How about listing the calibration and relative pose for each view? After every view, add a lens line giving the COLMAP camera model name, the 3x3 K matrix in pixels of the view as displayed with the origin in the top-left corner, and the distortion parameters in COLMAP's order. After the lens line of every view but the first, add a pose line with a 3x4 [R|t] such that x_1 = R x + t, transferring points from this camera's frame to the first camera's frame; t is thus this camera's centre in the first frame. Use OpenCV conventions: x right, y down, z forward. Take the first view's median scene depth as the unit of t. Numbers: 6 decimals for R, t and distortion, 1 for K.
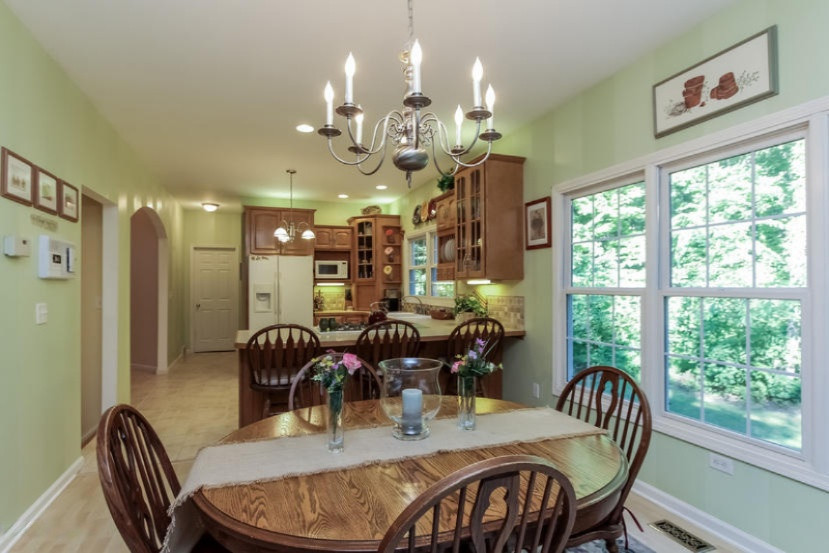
lens RADIAL K [[421.0, 0, 408.1], [0, 421.0, 284.2], [0, 0, 1]] dist [0.000804, -0.000773]
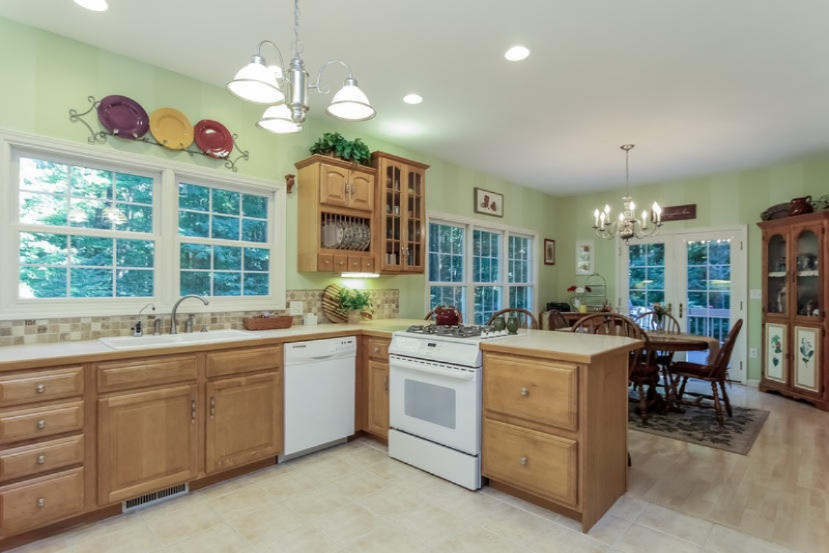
lens RADIAL K [[421.0, 0, 408.1], [0, 421.0, 284.2], [0, 0, 1]] dist [0.000804, -0.000773]
pose [[-0.401328, 0.008444, 0.915896, -0.460310], [-0.000855, 0.999954, -0.009594, 0.014906], [-0.915934, -0.004633, -0.401302, 0.808905]]
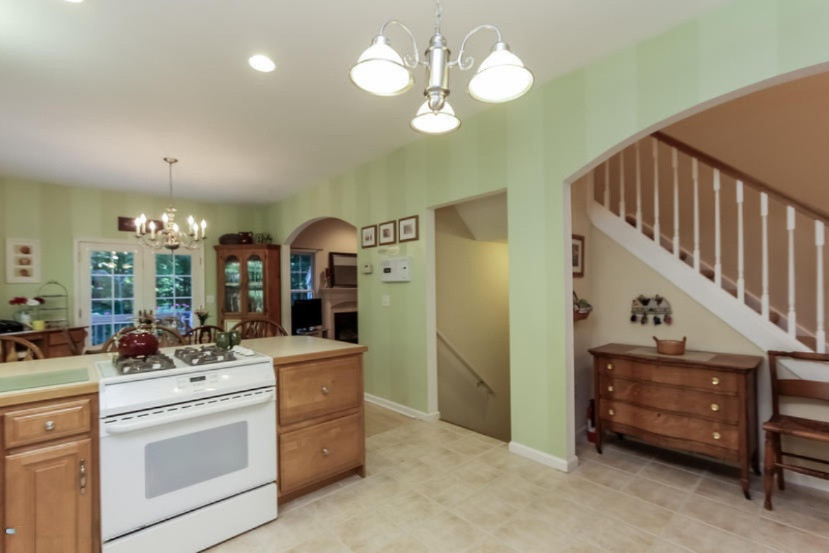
lens RADIAL K [[382.7, 0, 409.9], [0, 382.7, 283.2], [0, 0, 1]] dist [0.010830, 0.000119]
pose [[-0.940877, 0.017500, -0.338297, -0.146383], [0.022182, 0.999704, -0.009978, 0.006419], [0.338023, -0.016892, -0.940986, 0.940847]]
